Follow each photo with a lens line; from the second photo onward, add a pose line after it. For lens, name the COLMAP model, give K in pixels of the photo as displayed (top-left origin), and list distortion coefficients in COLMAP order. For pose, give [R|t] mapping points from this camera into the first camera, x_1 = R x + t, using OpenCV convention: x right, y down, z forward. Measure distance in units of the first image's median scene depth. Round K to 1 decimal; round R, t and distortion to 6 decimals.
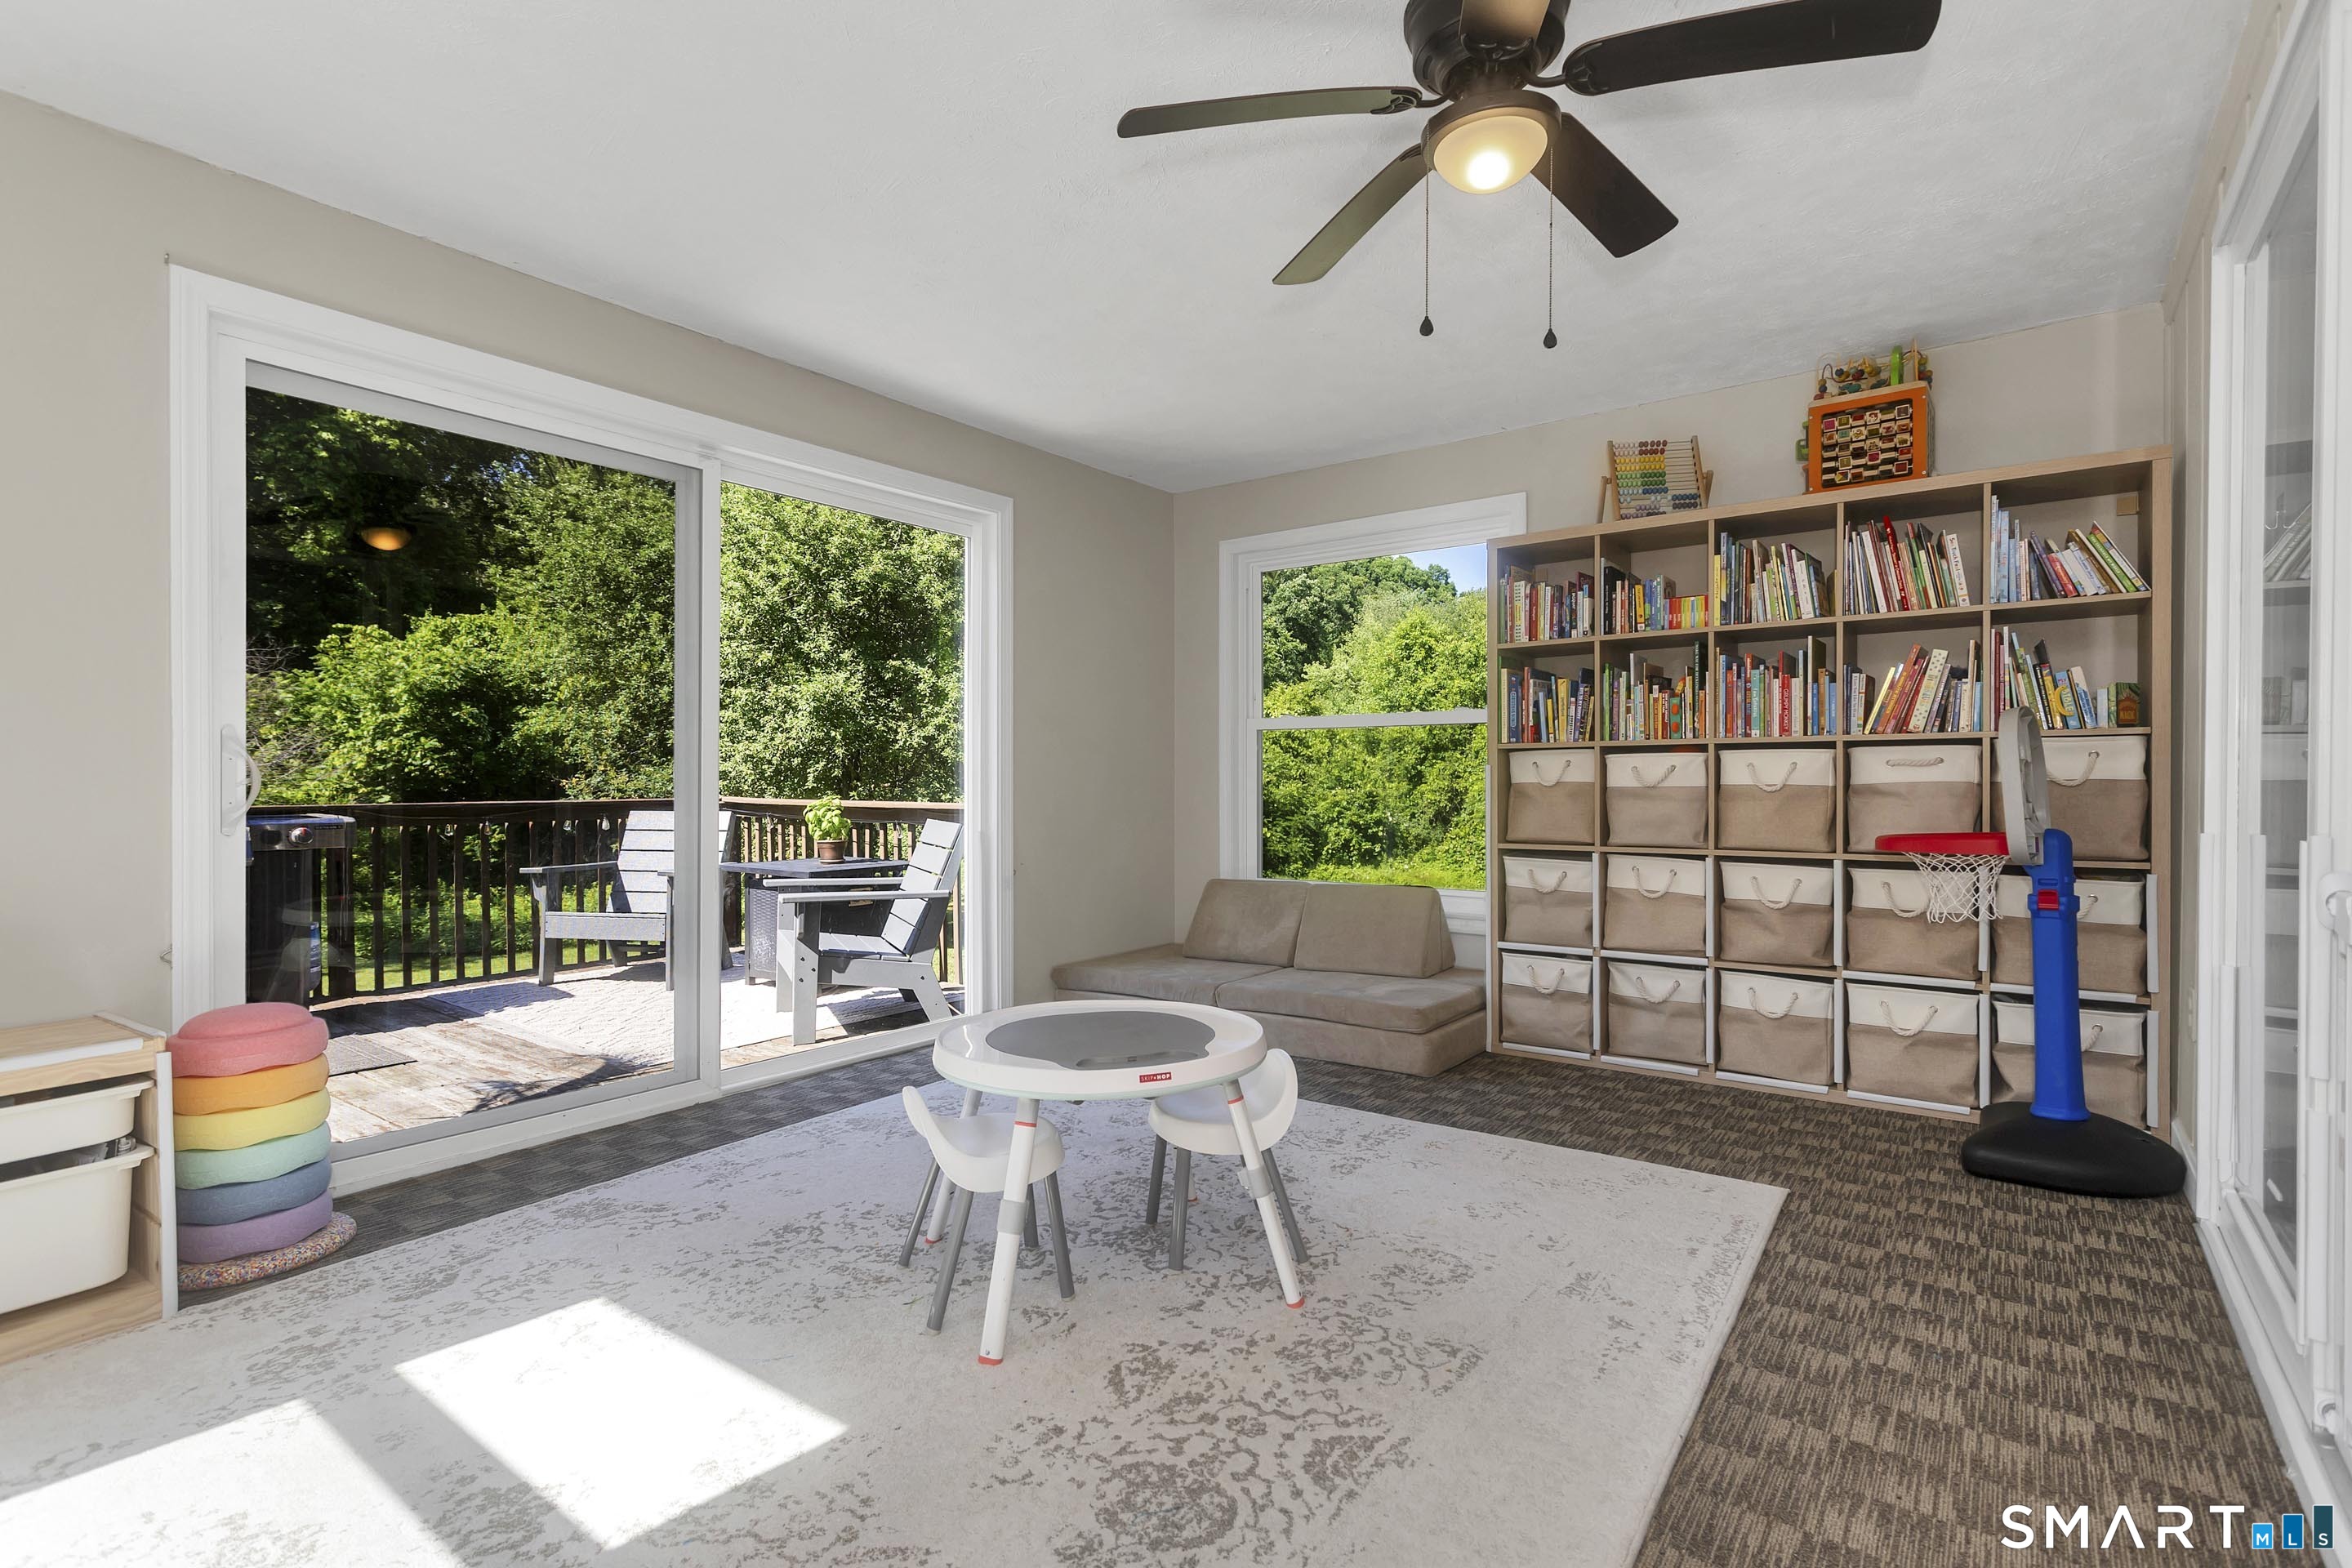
lens RADIAL K [[1109.9, 0, 1160.9], [0, 1109.9, 781.1], [0, 0, 1]] dist [-0.000849, 0.000185]
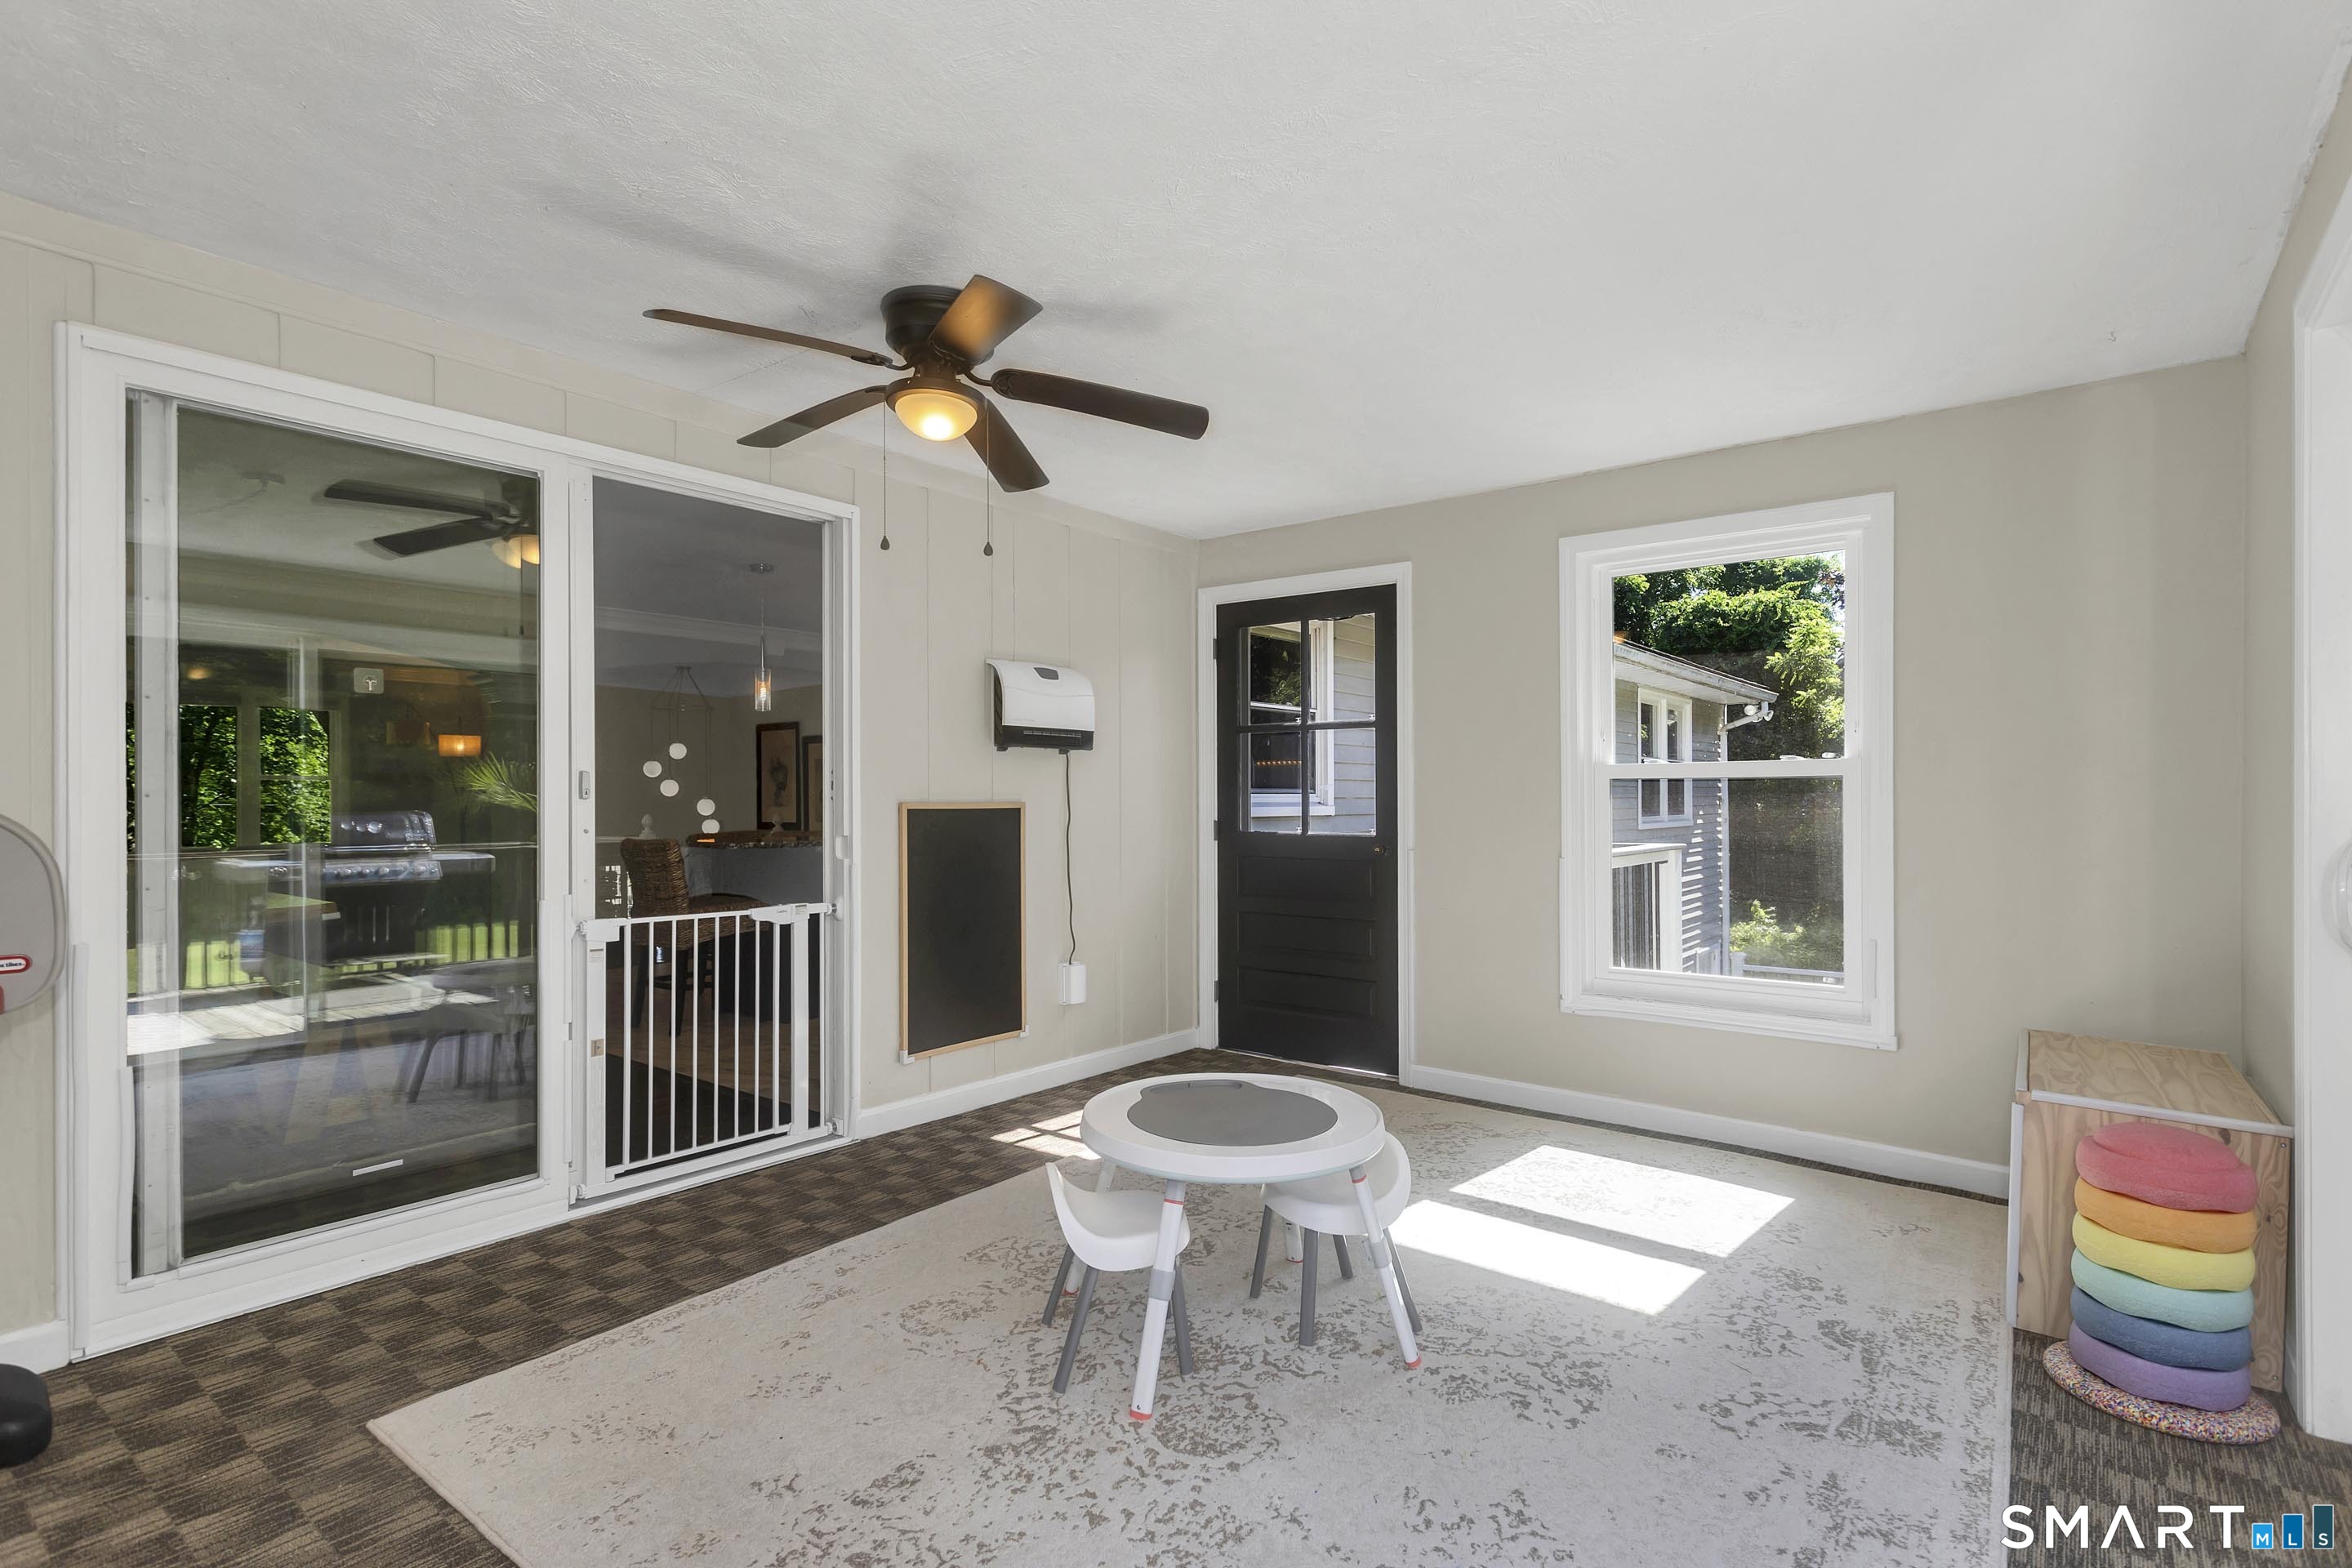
lens RADIAL K [[1142.7, 0, 1154.4], [0, 1142.7, 761.5], [0, 0, 1]] dist [-0.002154, 0.000908]
pose [[-0.999351, 0.004432, 0.035743, -0.018736], [0.003317, 0.999508, -0.031194, -0.078787], [-0.035864, -0.031056, -0.998874, 2.076871]]
